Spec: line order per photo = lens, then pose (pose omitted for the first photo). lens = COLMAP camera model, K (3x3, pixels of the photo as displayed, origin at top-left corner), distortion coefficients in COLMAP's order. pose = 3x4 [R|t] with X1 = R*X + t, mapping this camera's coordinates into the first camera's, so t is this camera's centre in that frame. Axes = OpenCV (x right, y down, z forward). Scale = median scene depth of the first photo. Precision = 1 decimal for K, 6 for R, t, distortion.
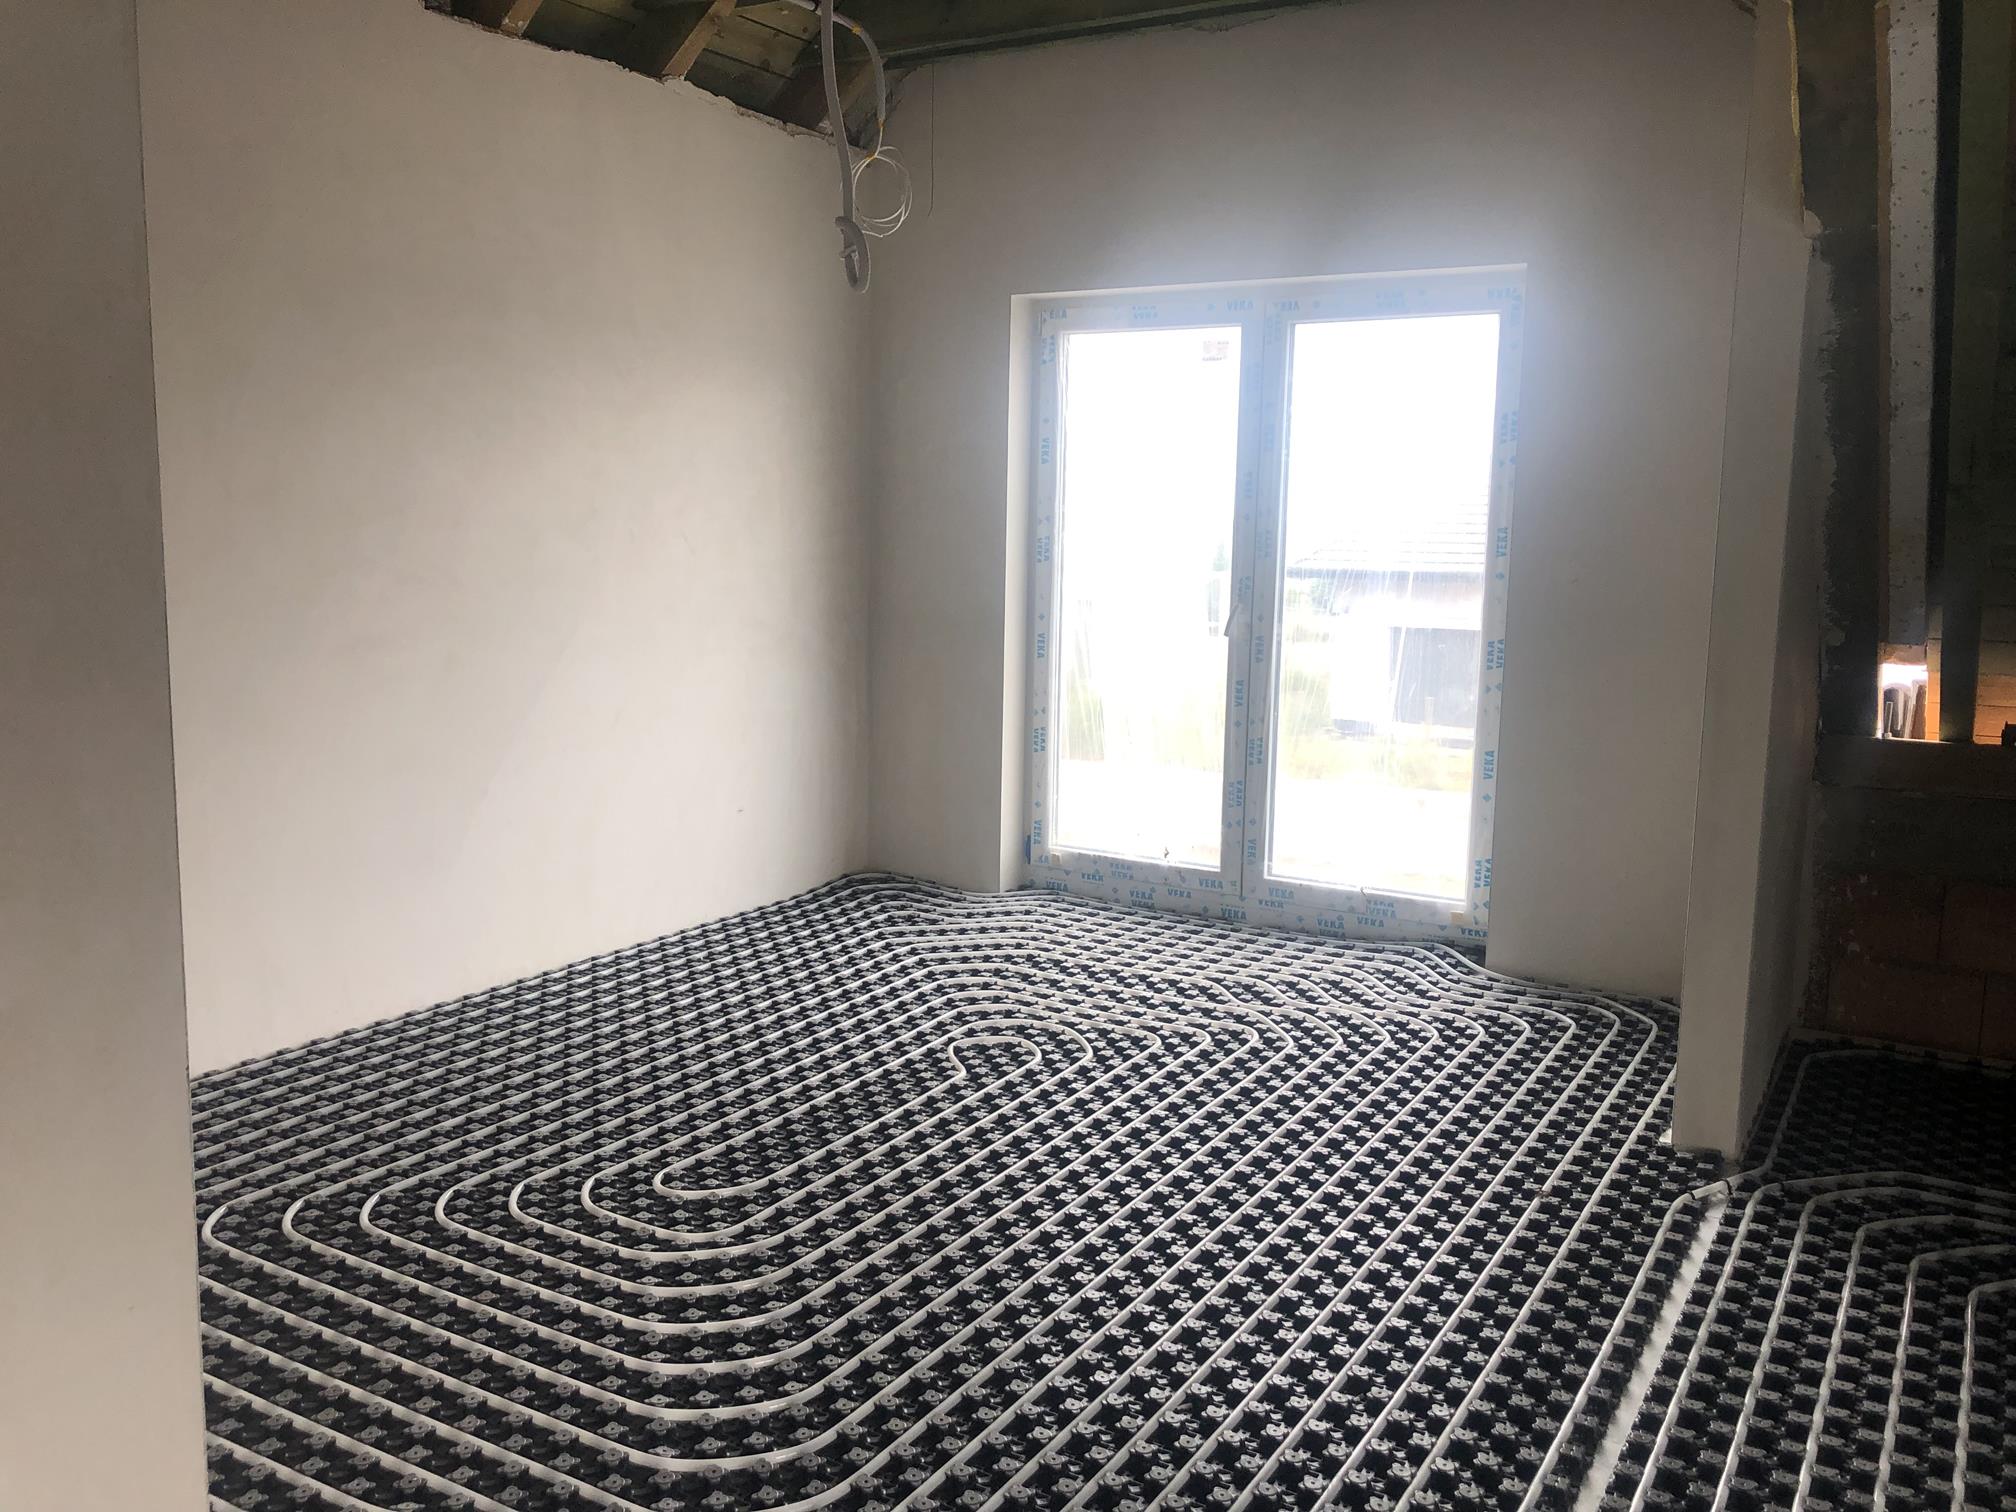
lens RADIAL K [[1644.4, 0, 996.2], [0, 1644.4, 750.6], [0, 0, 1]] dist [0.070331, -0.134877]
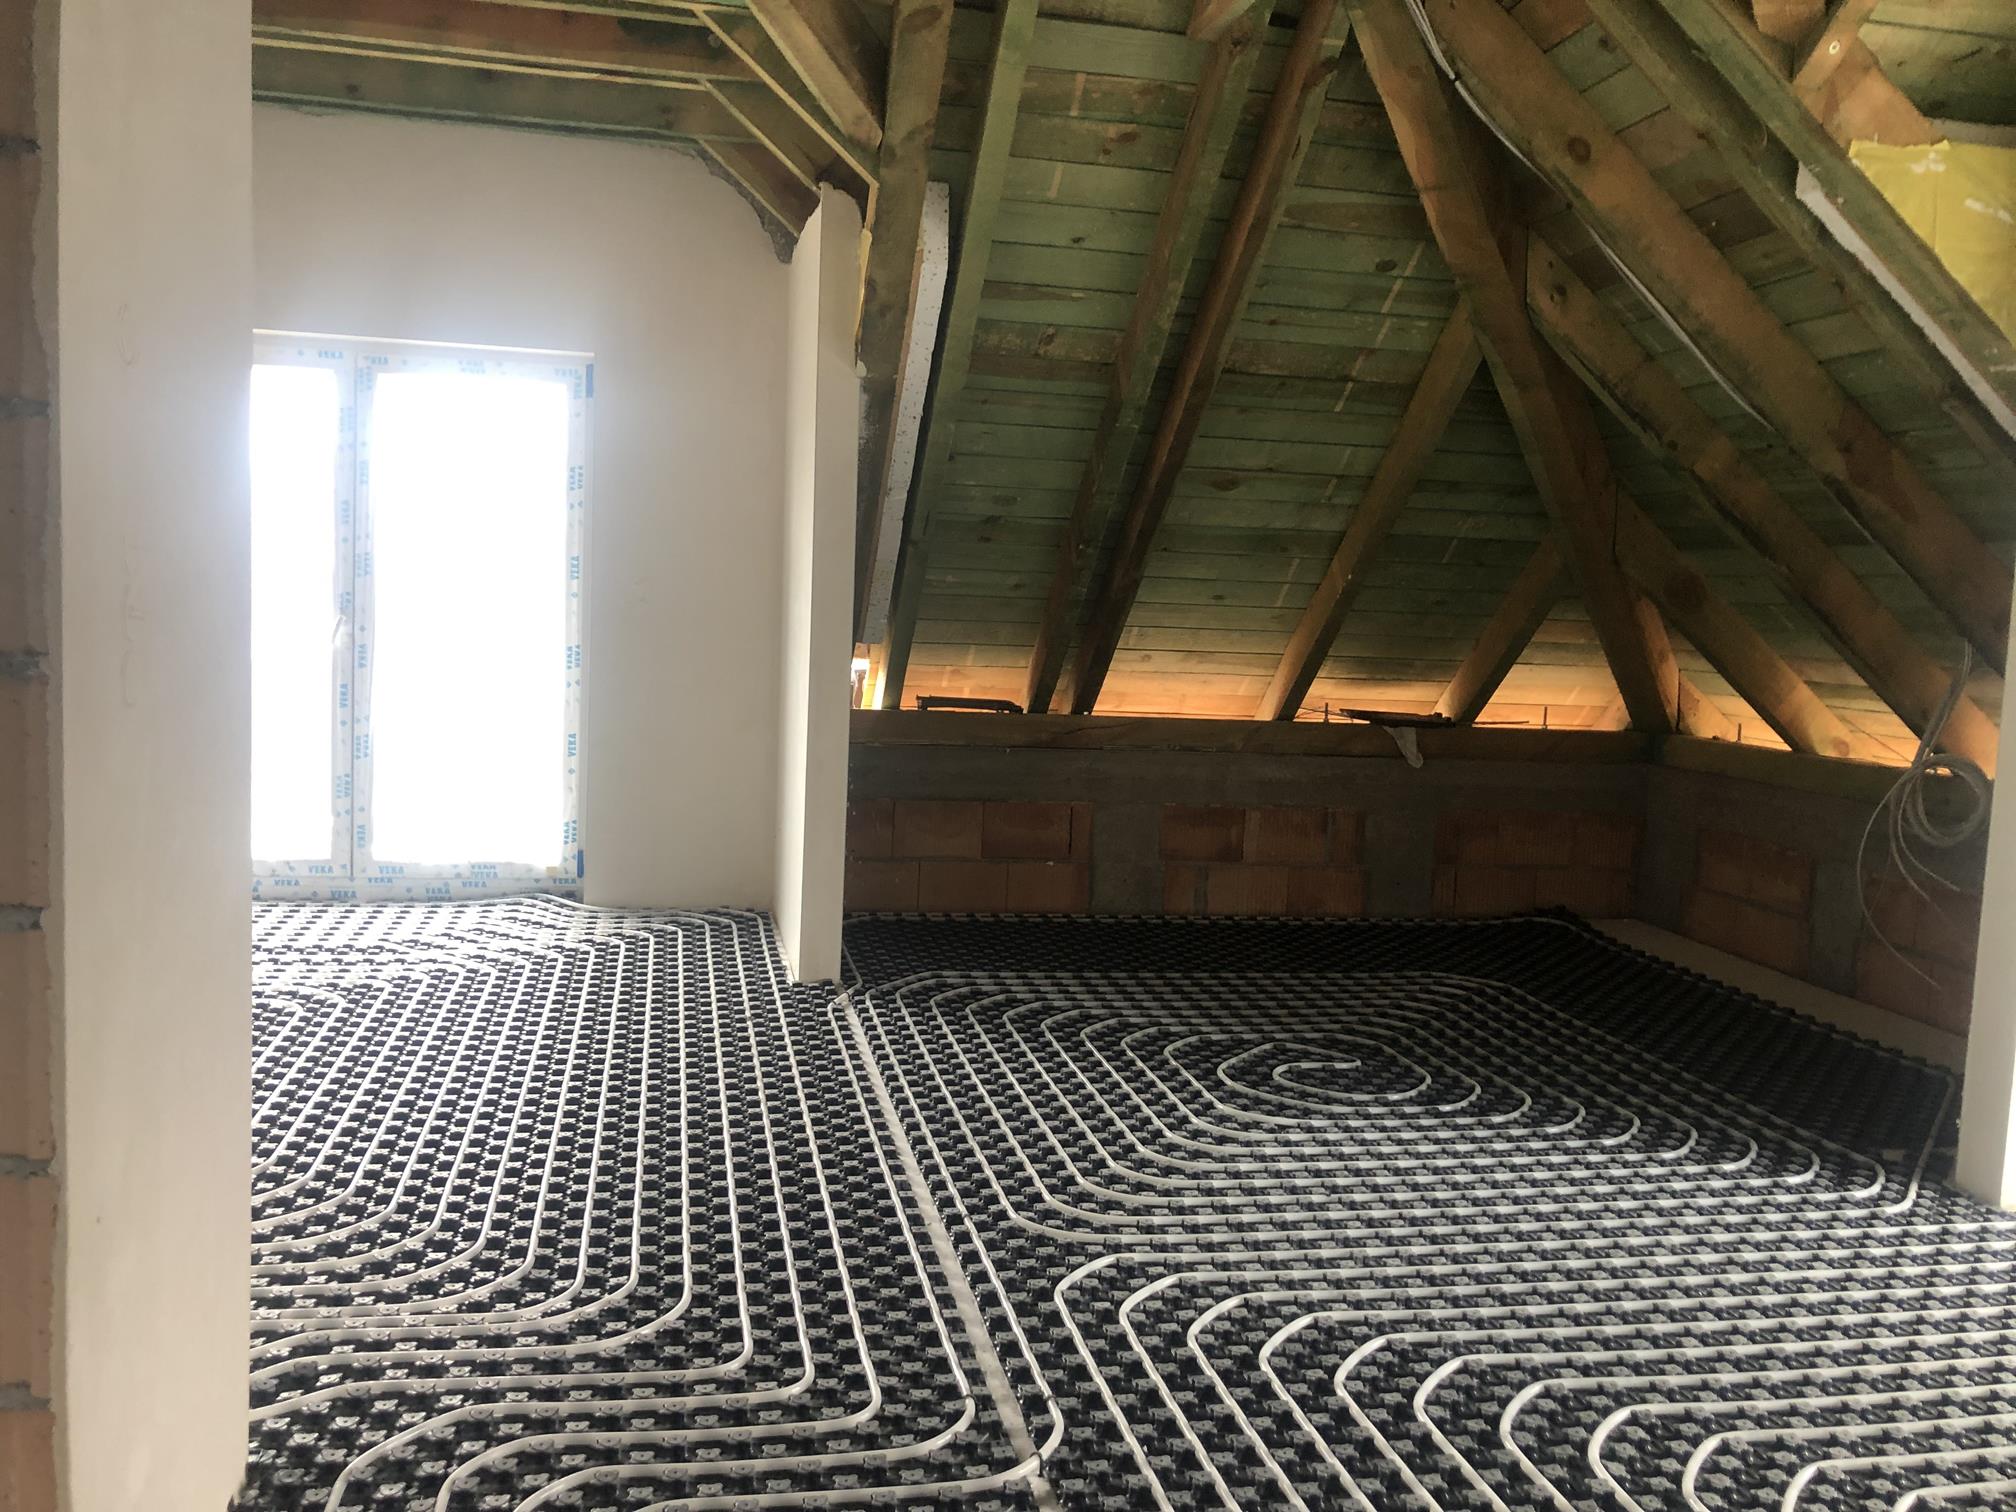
lens RADIAL K [[1639.3, 0, 1008.0], [0, 1639.3, 756.0], [0, 0, 1]] dist [0.069928, -0.253687]
pose [[0.727880, -0.050749, 0.683824, -0.402067], [0.062056, 0.998041, 0.008014, 0.034884], [-0.682891, 0.036602, 0.729603, -0.176288]]
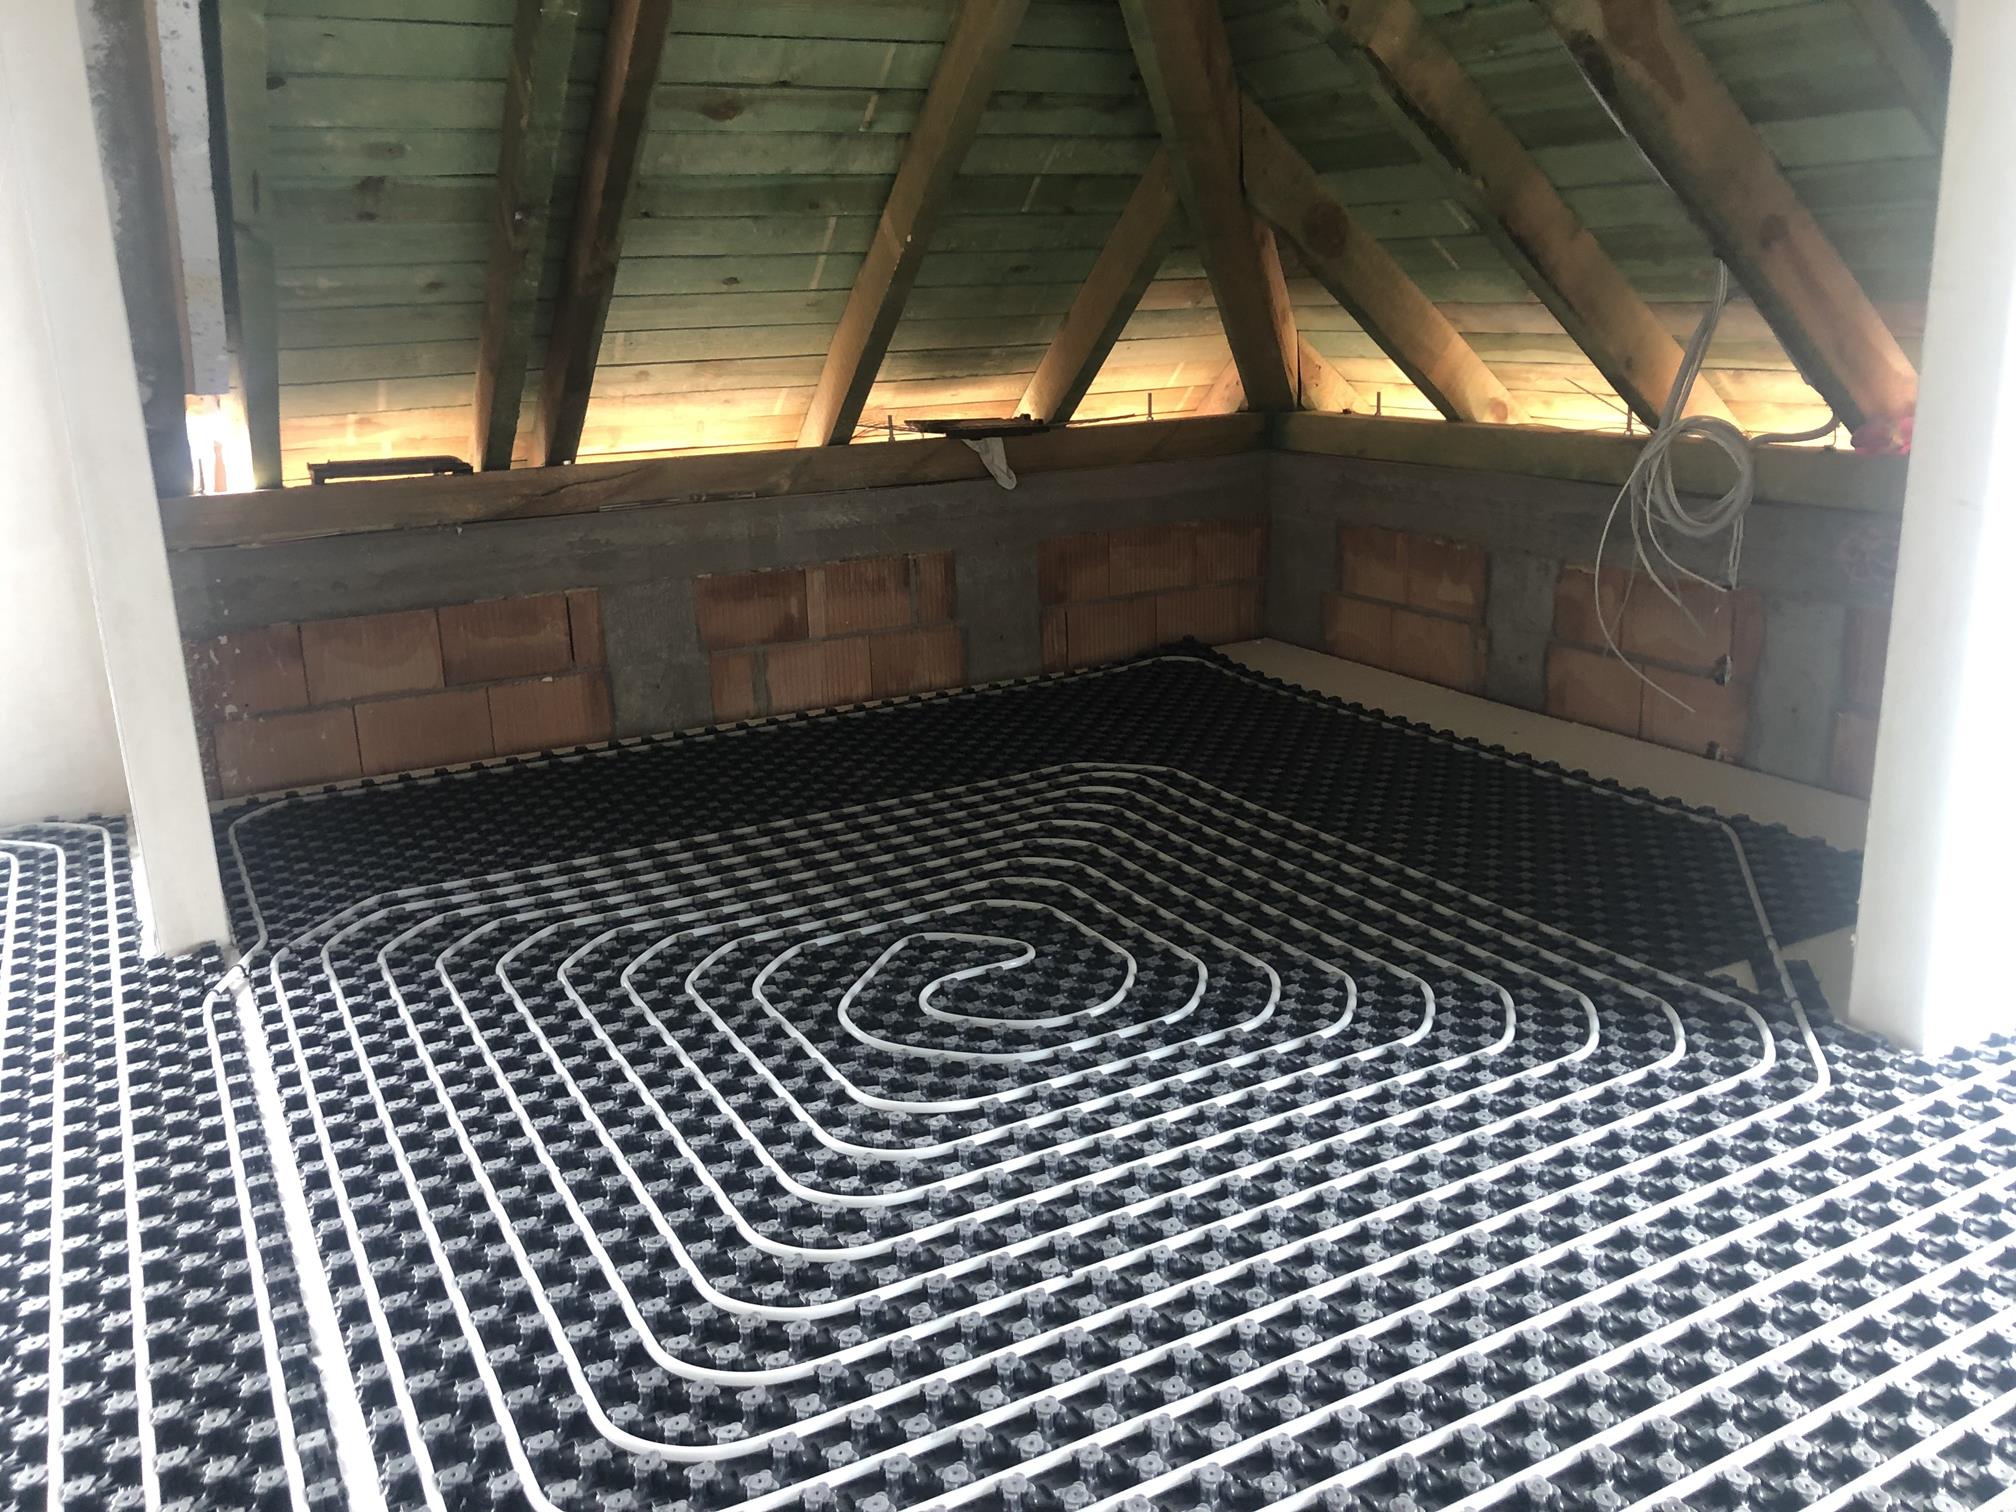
lens RADIAL K [[1644.4, 0, 996.2], [0, 1644.4, 750.6], [0, 0, 1]] dist [0.070331, -0.134877]
pose [[0.498127, -0.265655, 0.825407, -0.087723], [0.157656, 0.963793, 0.215051, 0.001301], [-0.852651, 0.023007, 0.521974, 0.102098]]
